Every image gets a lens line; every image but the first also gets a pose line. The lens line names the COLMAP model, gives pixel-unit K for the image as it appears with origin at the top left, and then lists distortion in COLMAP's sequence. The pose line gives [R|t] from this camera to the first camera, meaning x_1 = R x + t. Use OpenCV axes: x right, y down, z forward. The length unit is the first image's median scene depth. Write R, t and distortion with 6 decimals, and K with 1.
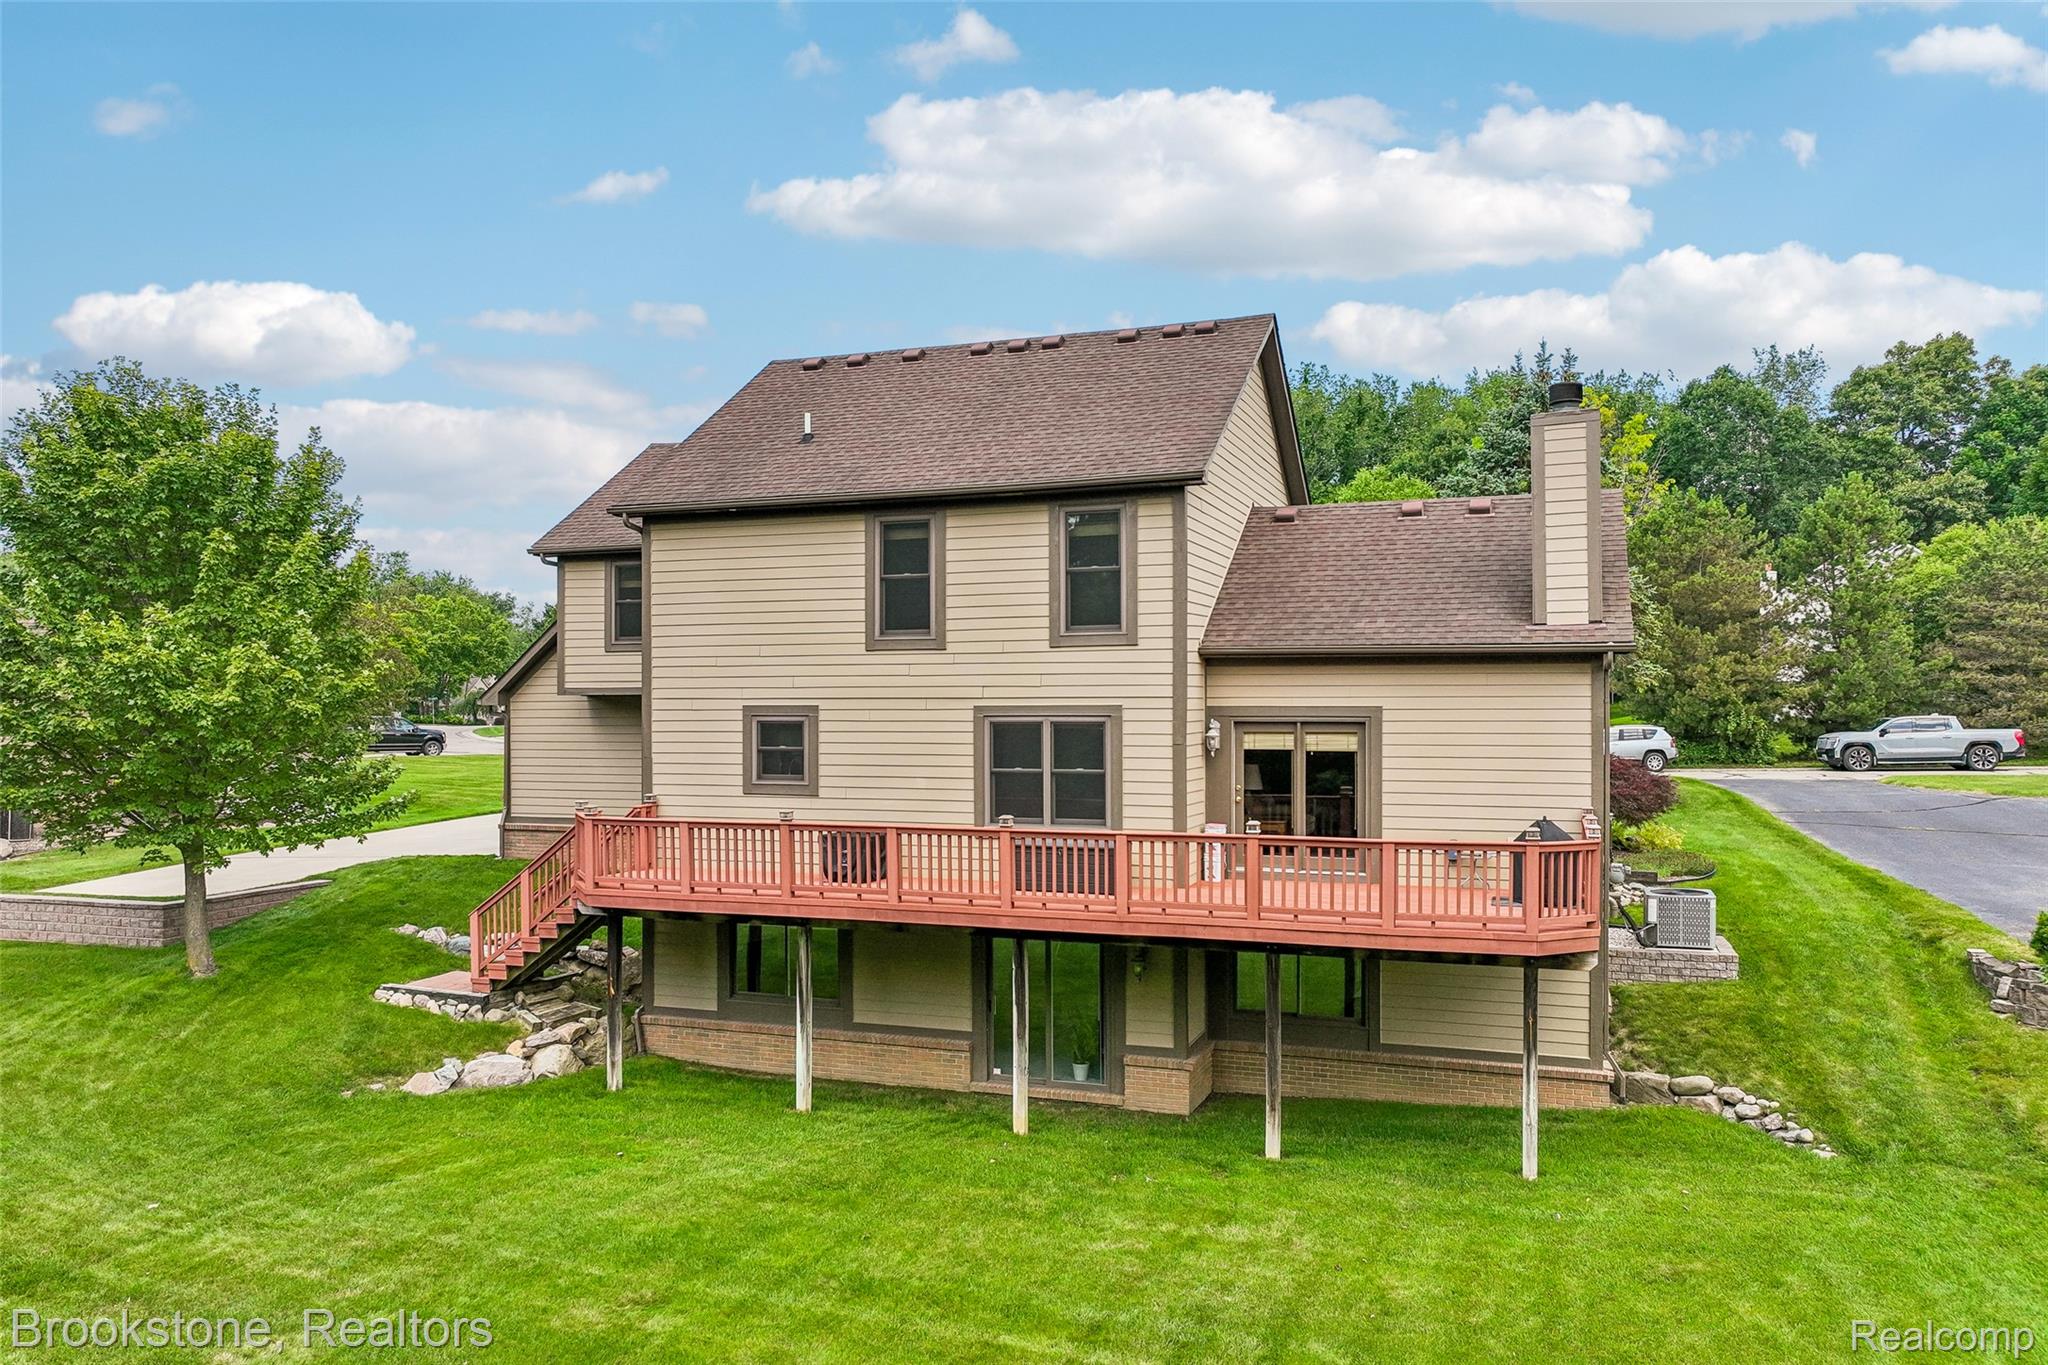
lens RADIAL K [[1461.1, 0, 1017.9], [0, 1461.1, 716.3], [0, 0, 1]] dist [0.004001, 0.006858]
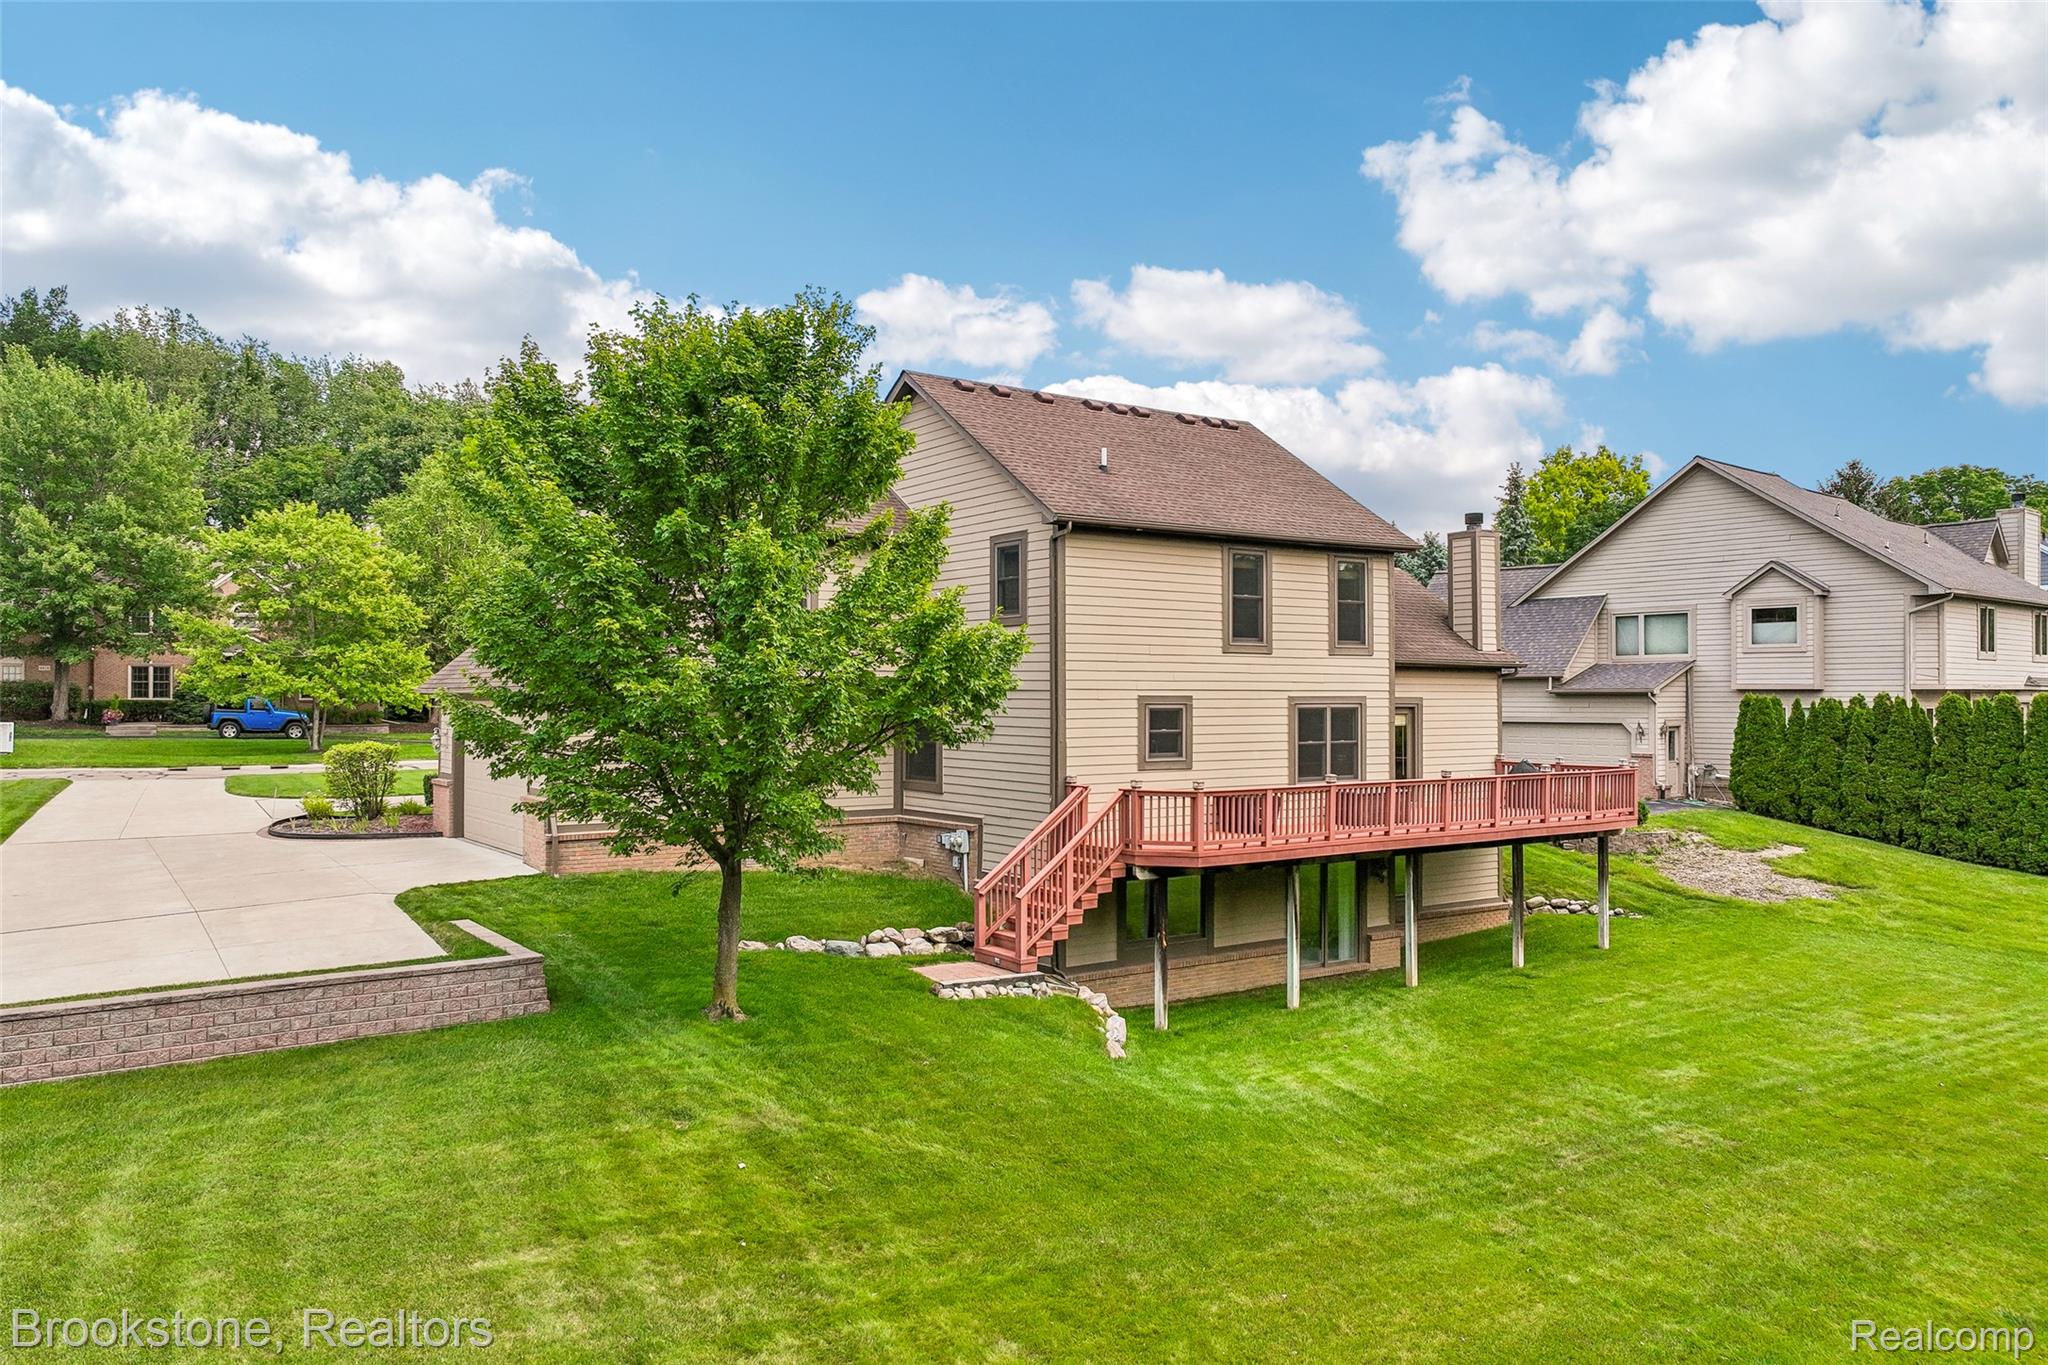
lens RADIAL K [[1442.9, 0, 1021.7], [0, 1442.9, 680.9], [0, 0, 1]] dist [0.005866, -0.000911]
pose [[0.569687, 0.011520, 0.821781, -1.295330], [0.004188, 0.999848, -0.016920, 0.000150], [-0.821851, 0.013081, 0.569552, 0.448096]]
